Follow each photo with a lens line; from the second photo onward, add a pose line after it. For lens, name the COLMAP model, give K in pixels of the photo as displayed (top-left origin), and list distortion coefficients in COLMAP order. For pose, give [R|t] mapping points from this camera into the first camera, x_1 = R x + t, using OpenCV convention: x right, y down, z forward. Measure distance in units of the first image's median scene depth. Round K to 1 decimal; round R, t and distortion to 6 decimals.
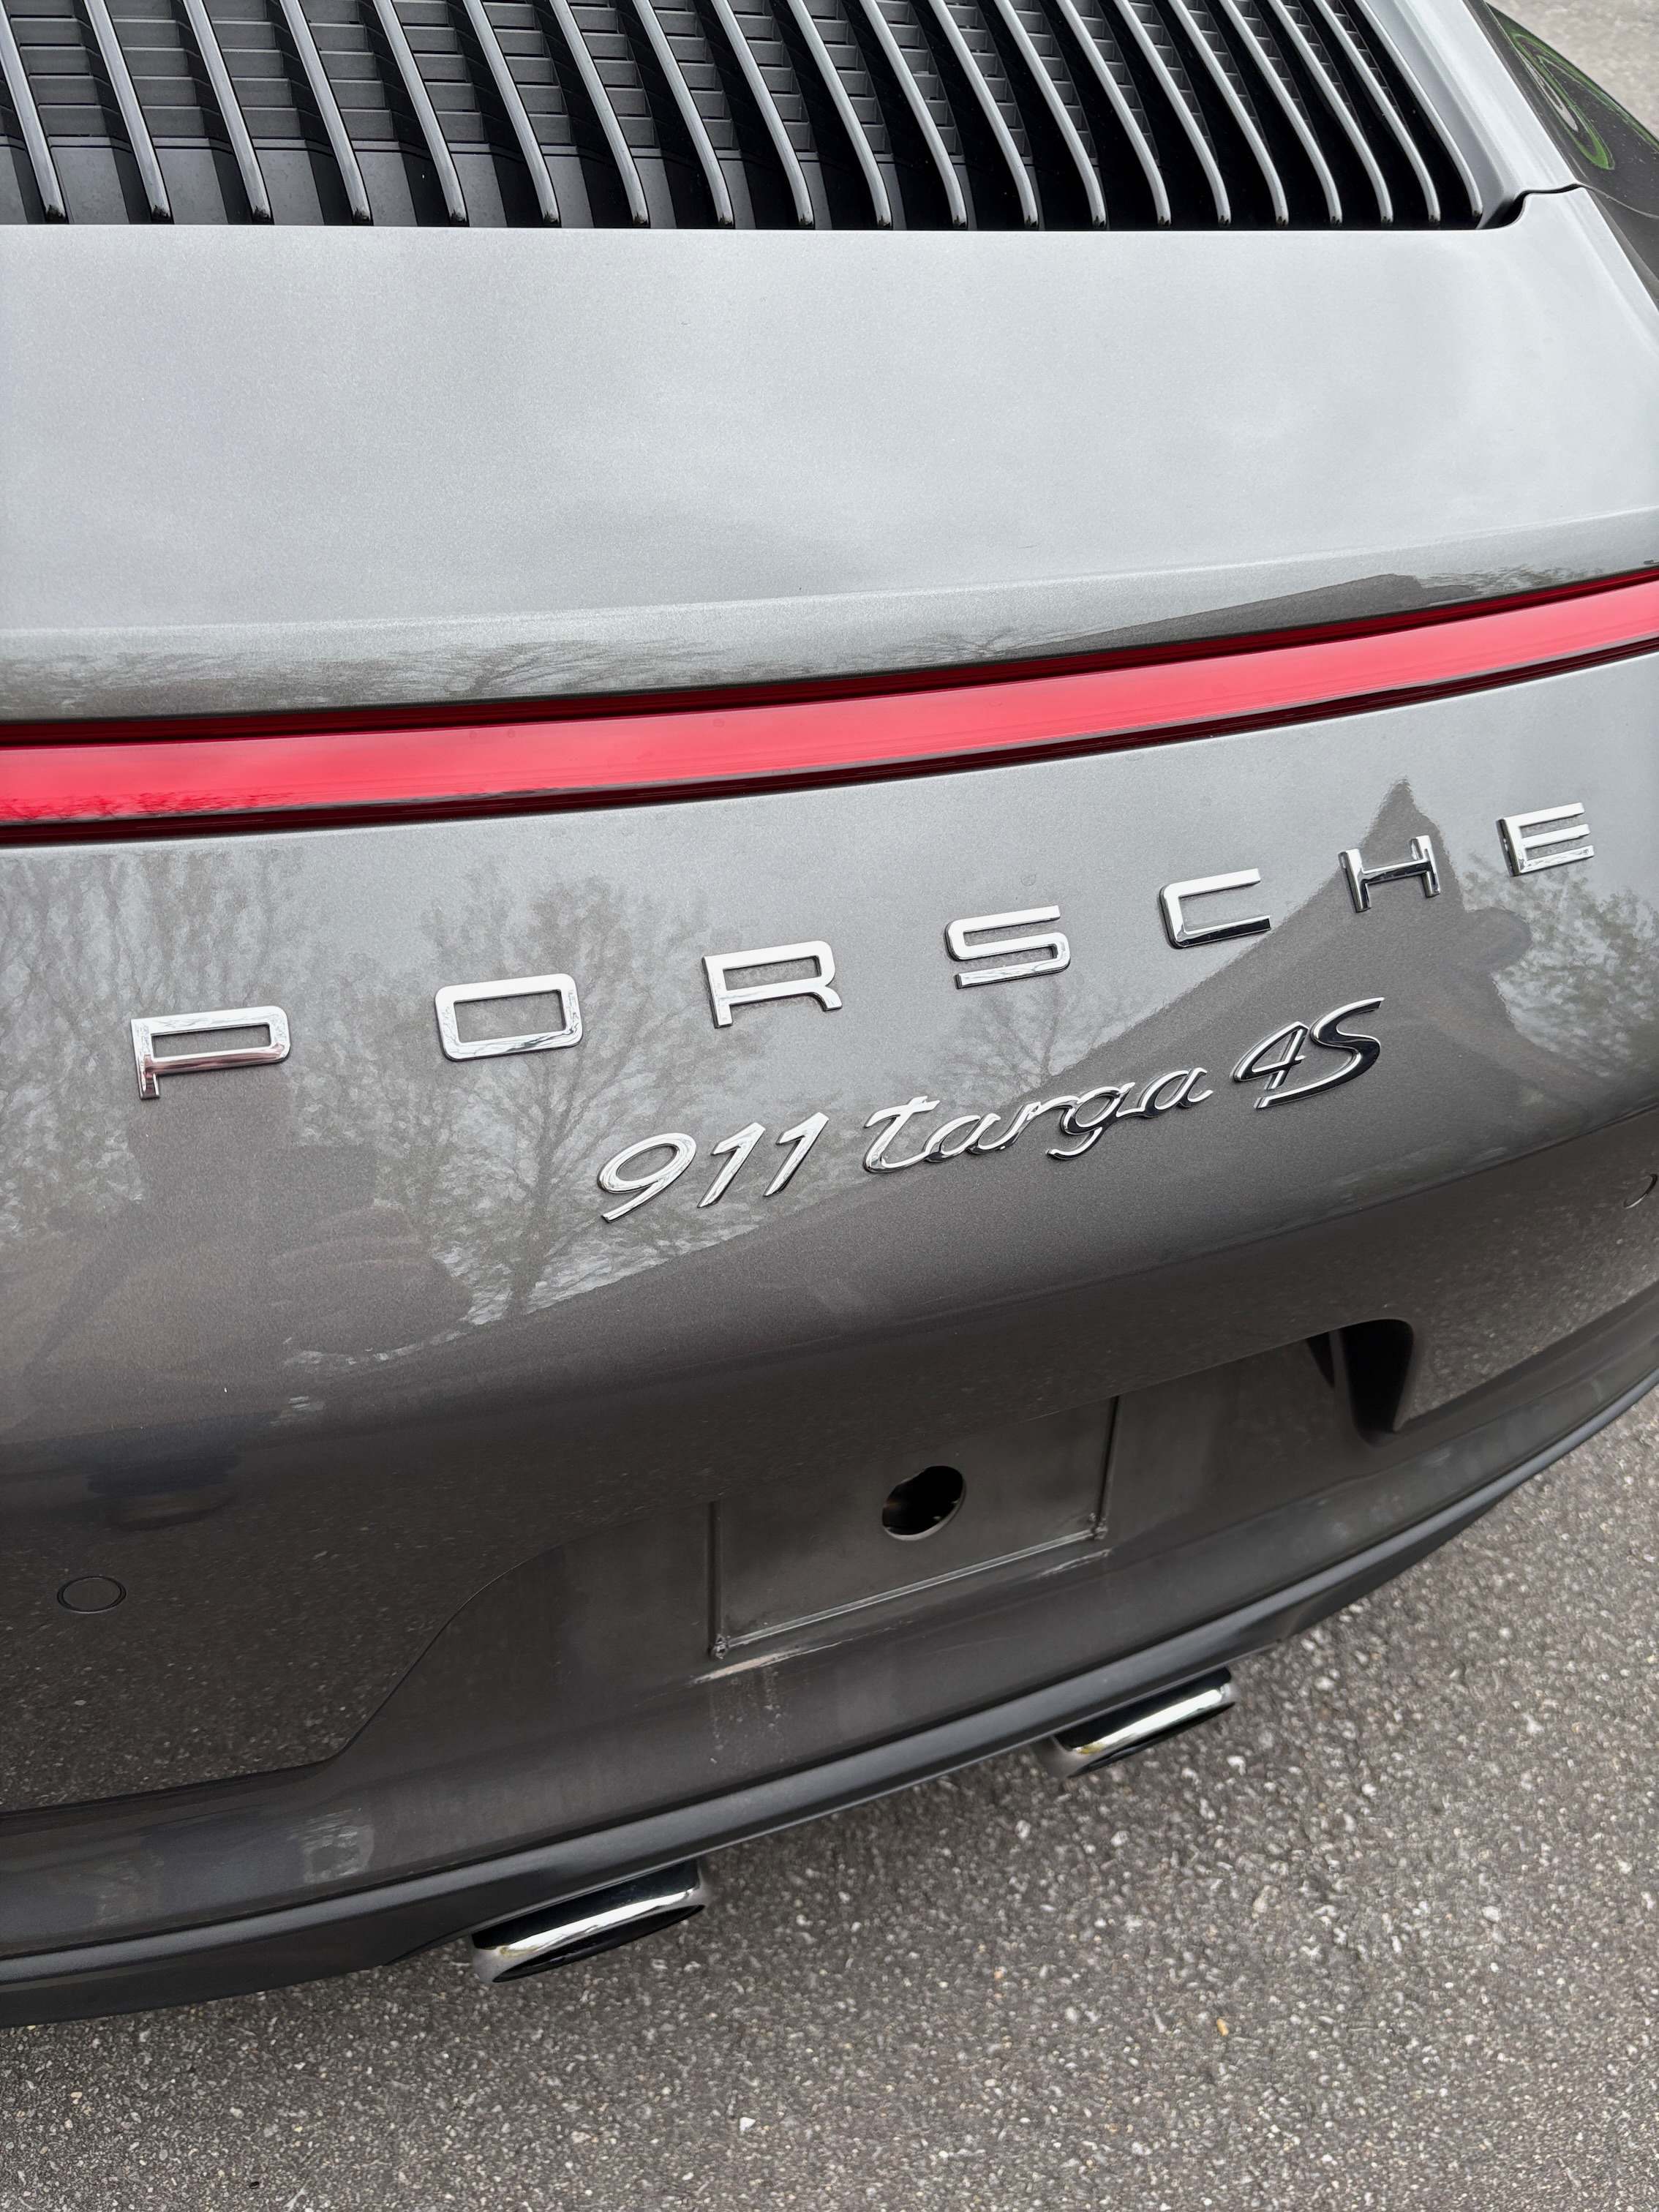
lens RADIAL K [[1685.3, 0, 824.1], [0, 1685.3, 1110.4], [0, 0, 1]] dist [0.060046, -0.068271]
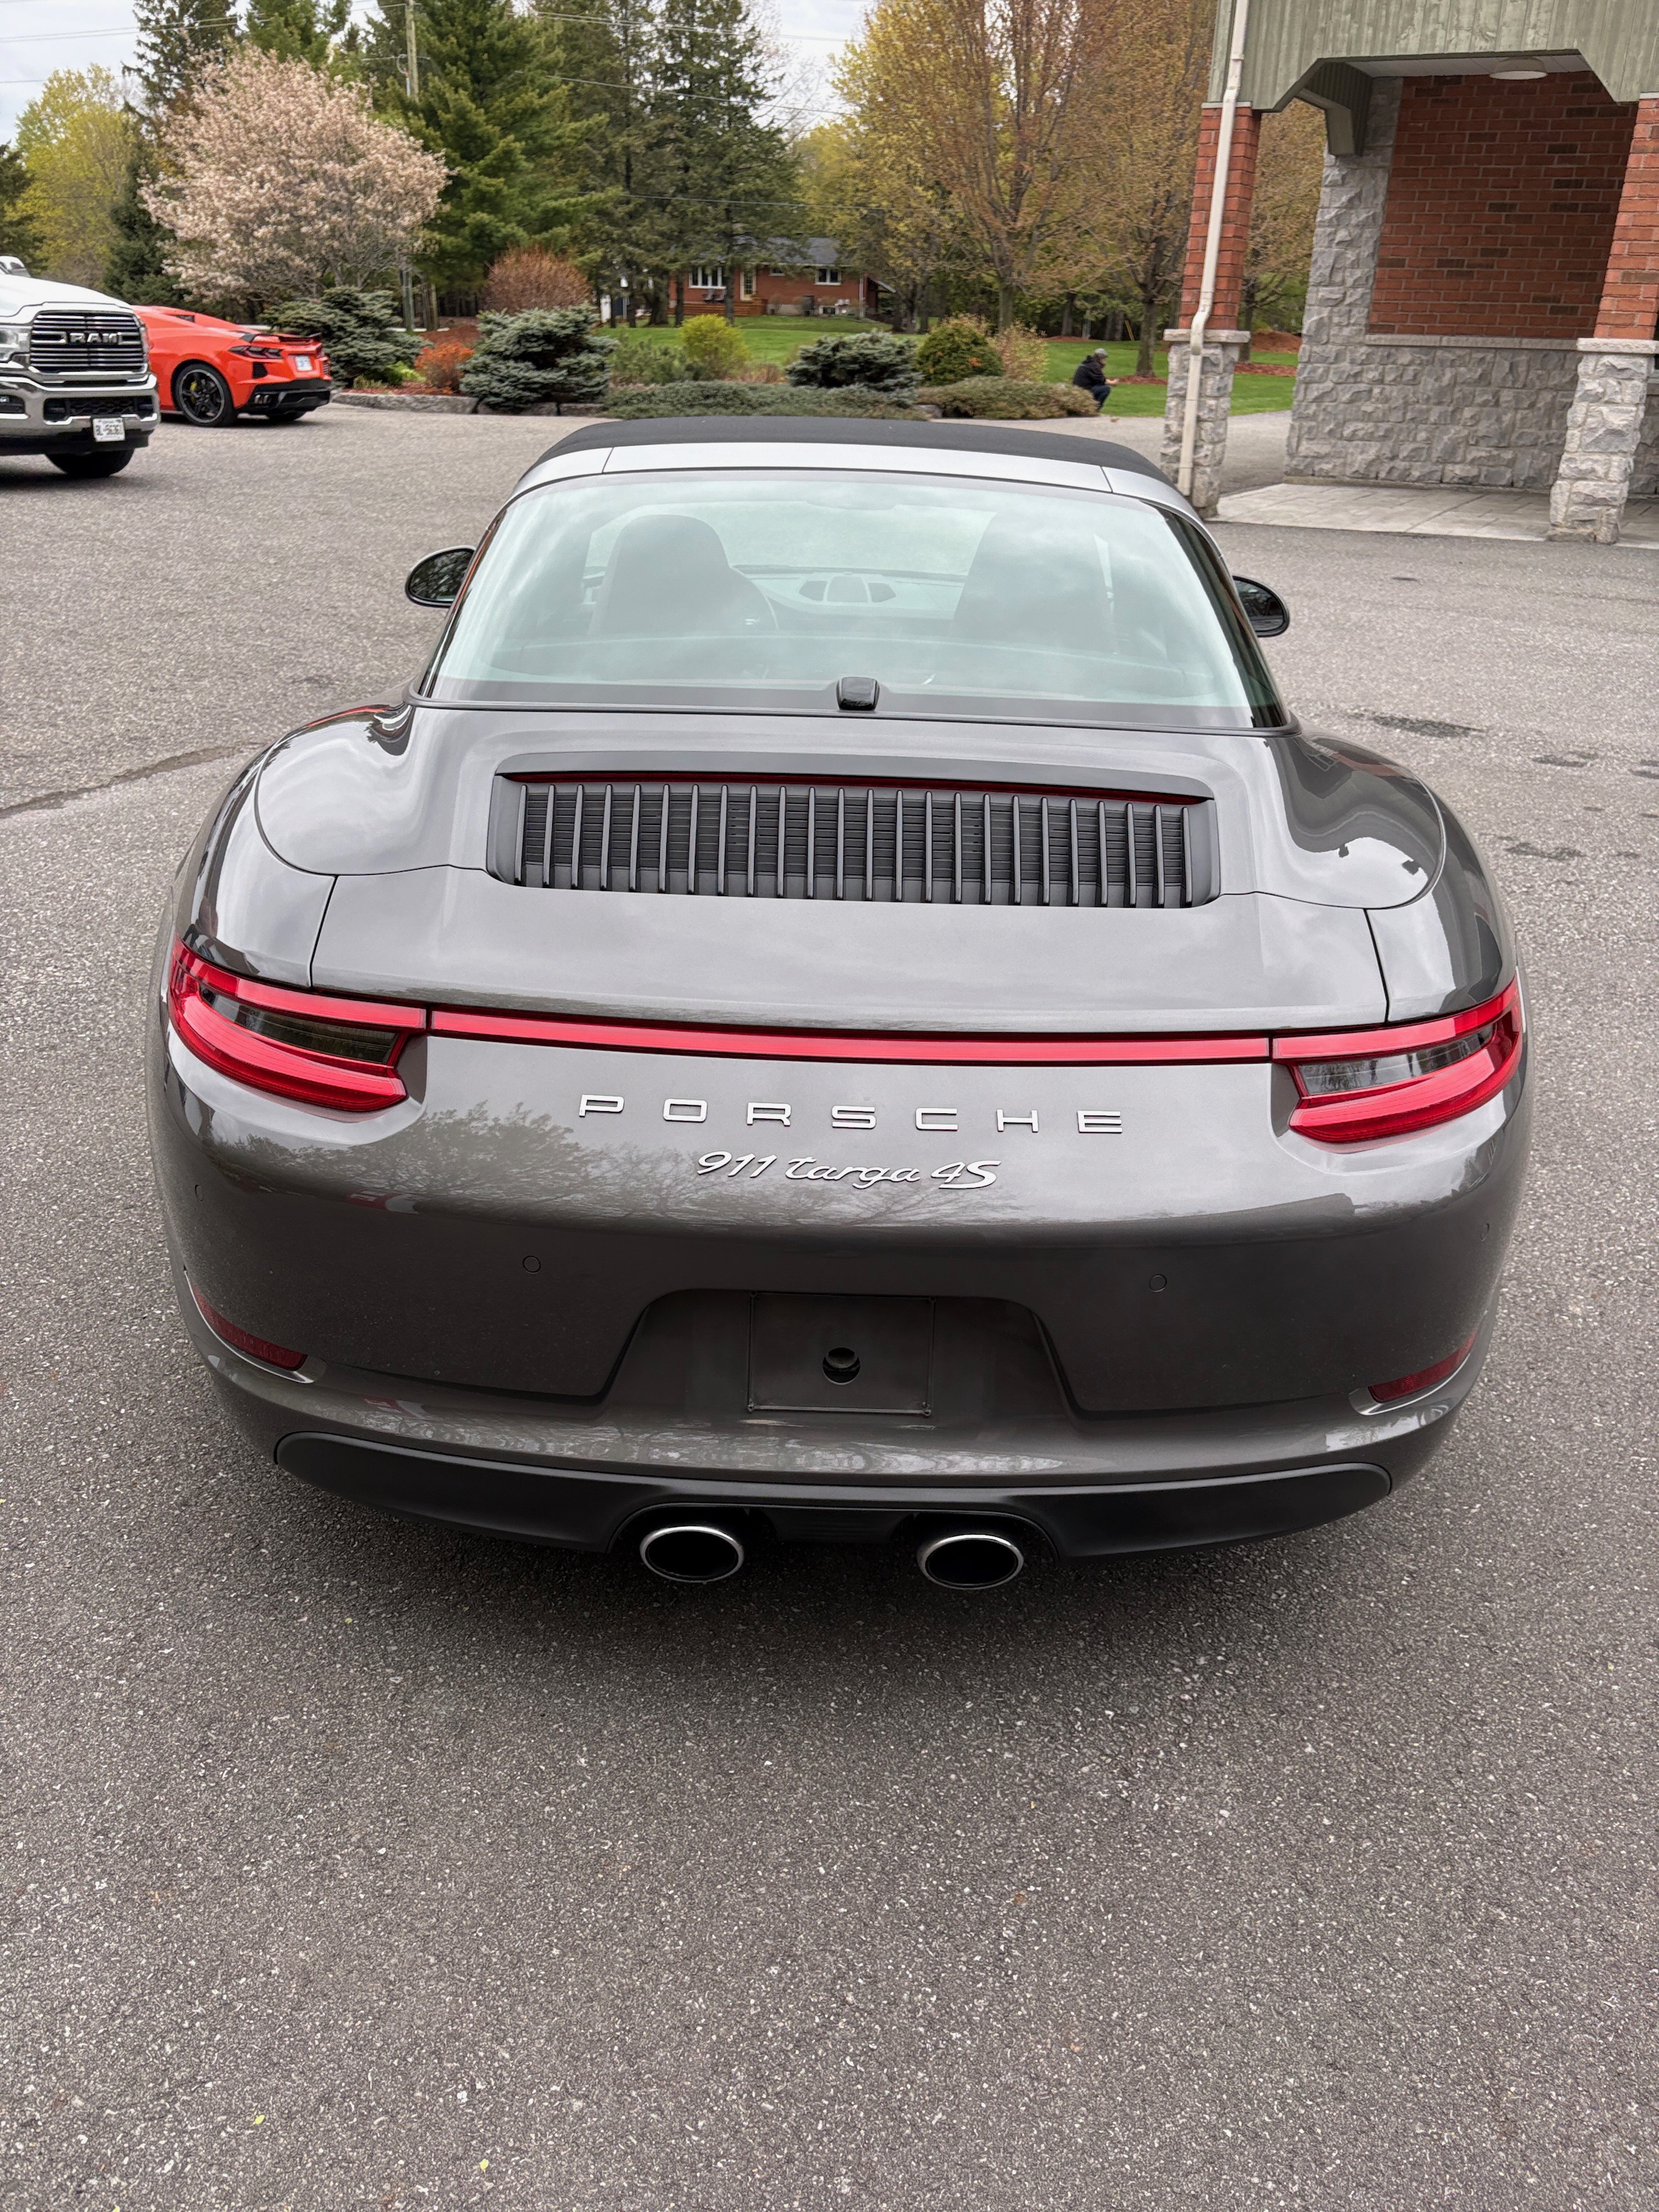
lens RADIAL K [[1685.3, 0, 843.8], [0, 1685.3, 1101.3], [0, 0, 1]] dist [0.060046, -0.068271]
pose [[0.922850, 0.080894, -0.376569, 0.635468], [-0.201917, 0.934186, -0.294154, 0.395335], [0.327990, 0.347496, 0.878447, -0.850759]]
